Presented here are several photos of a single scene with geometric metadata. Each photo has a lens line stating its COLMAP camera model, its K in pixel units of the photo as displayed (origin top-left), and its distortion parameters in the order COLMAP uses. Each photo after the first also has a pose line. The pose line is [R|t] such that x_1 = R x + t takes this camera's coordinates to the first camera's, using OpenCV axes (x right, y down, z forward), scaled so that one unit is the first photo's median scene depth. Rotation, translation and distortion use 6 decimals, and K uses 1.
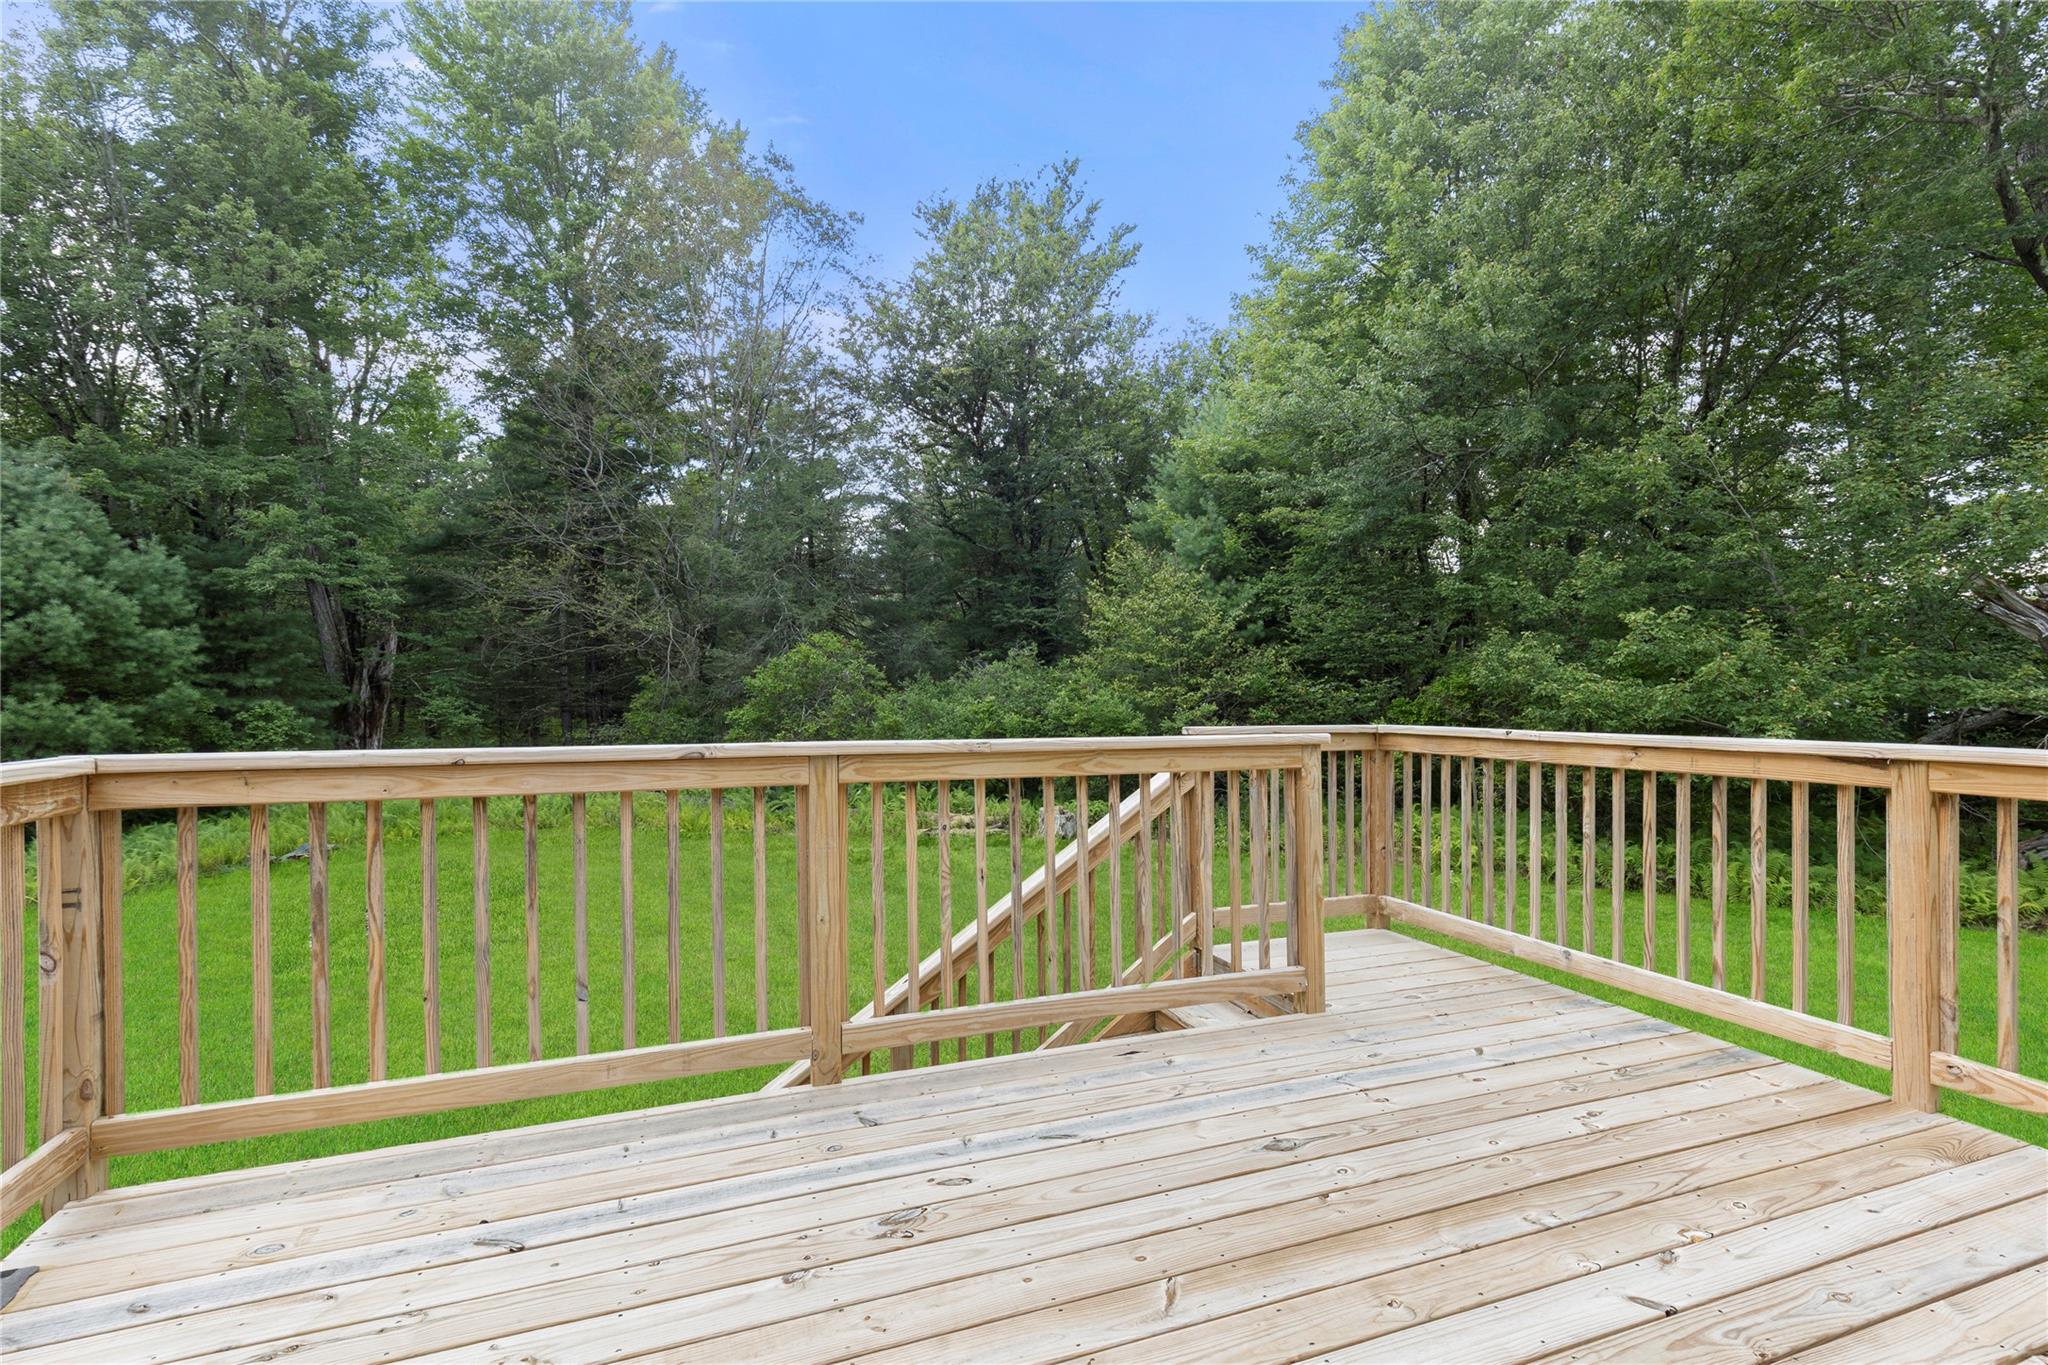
lens RADIAL K [[907.3, 0, 1021.2], [0, 907.3, 693.3], [0, 0, 1]] dist [-0.001555, -0.000372]
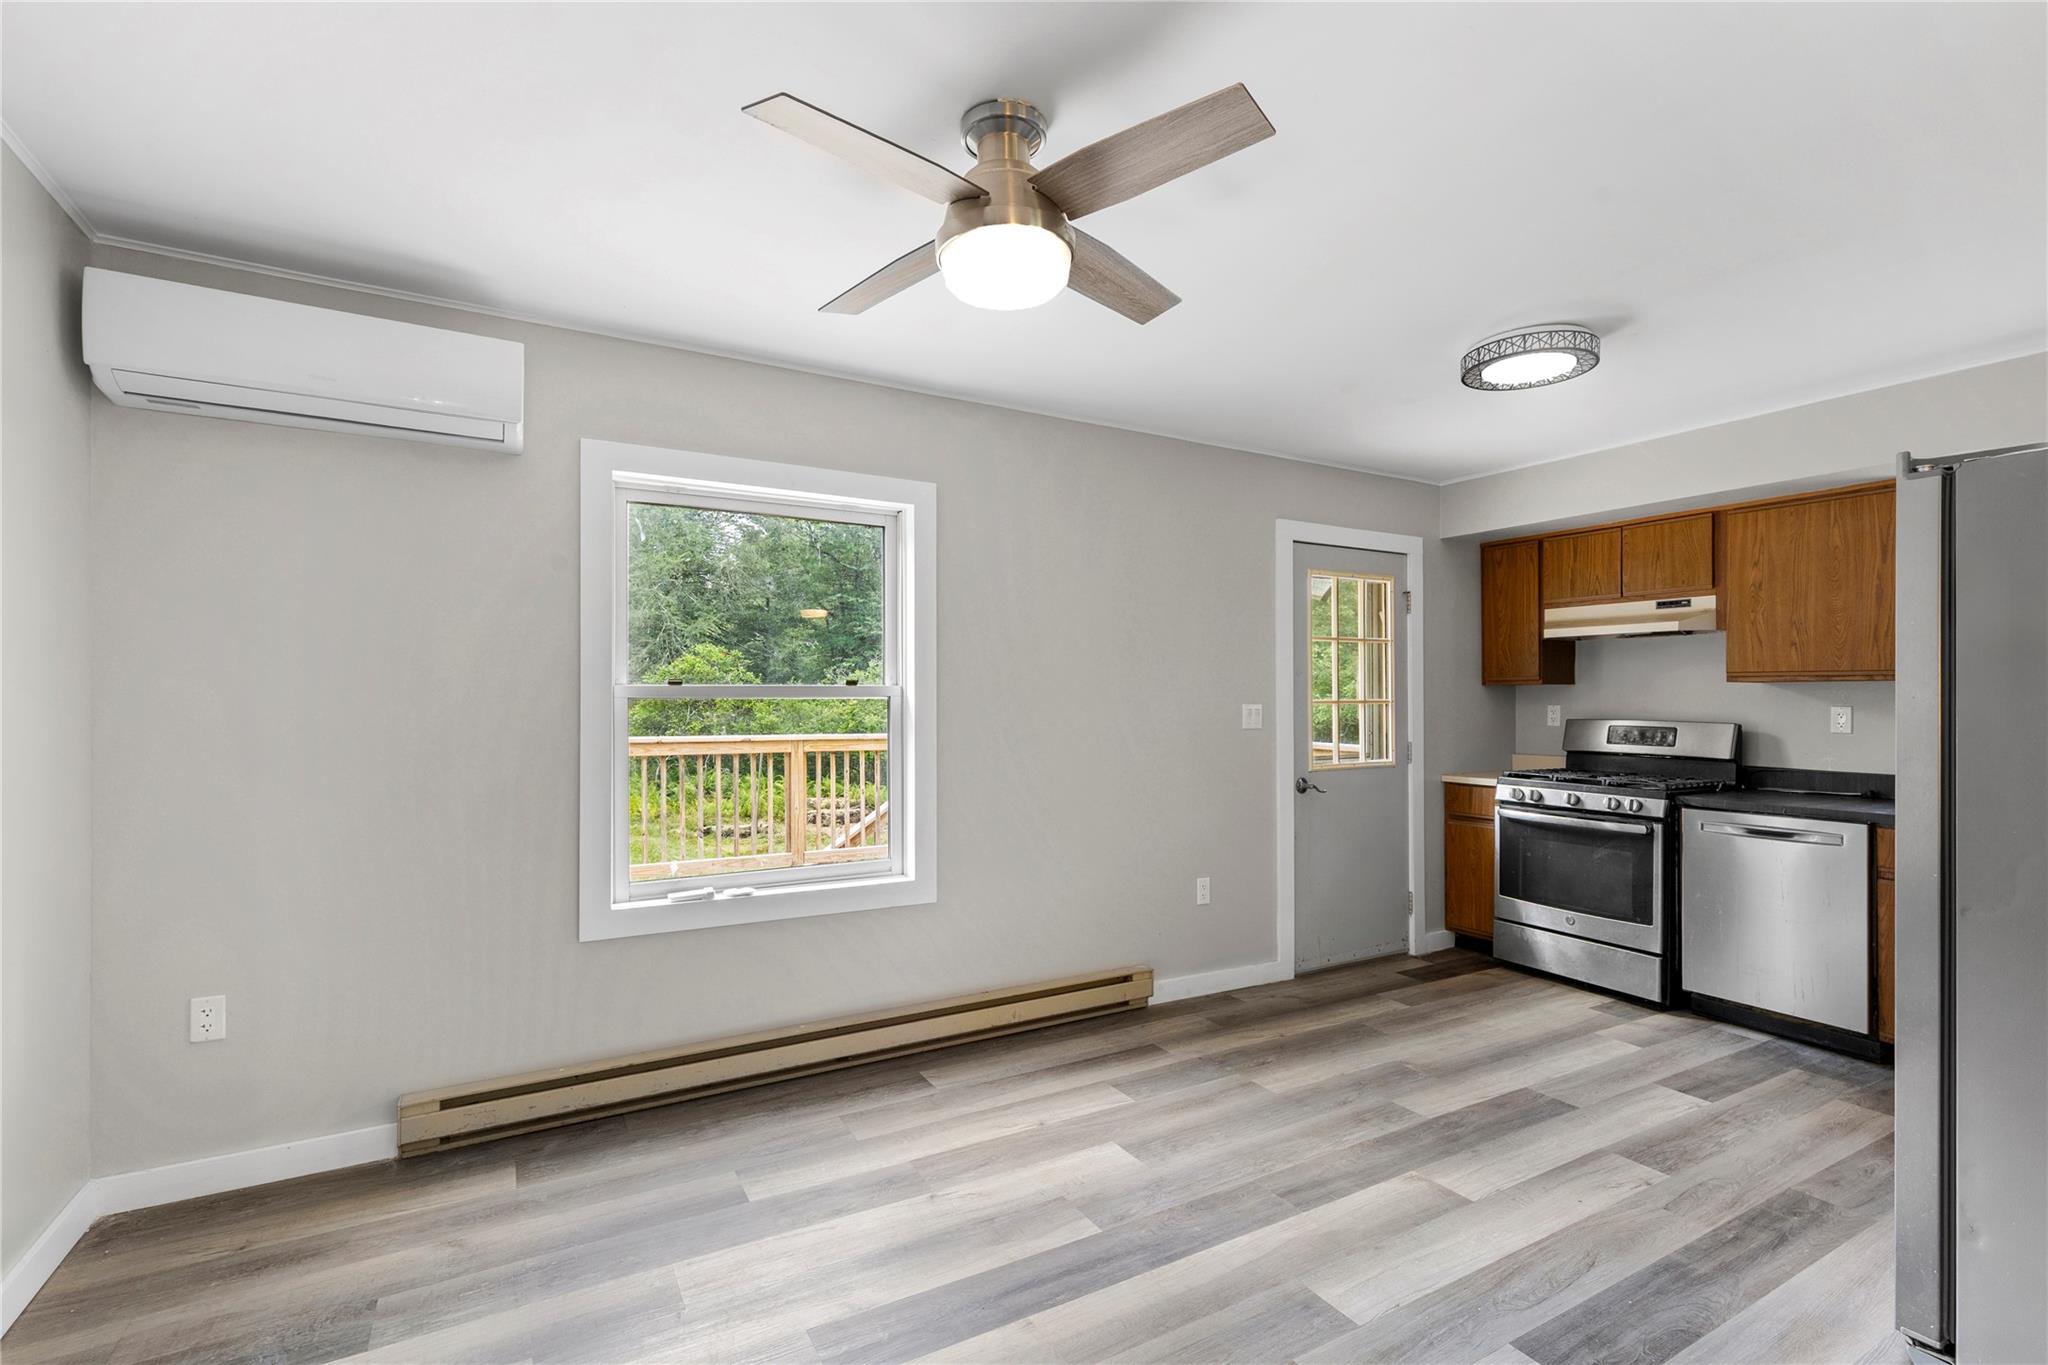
lens RADIAL K [[907.3, 0, 1028.7], [0, 907.3, 687.8], [0, 0, 1]] dist [-0.001555, -0.000372]
pose [[0.986626, 0.005929, 0.162891, -0.000938], [-0.005454, 0.999979, -0.003362, -0.009457], [-0.162908, 0.002429, 0.986638, -0.209750]]
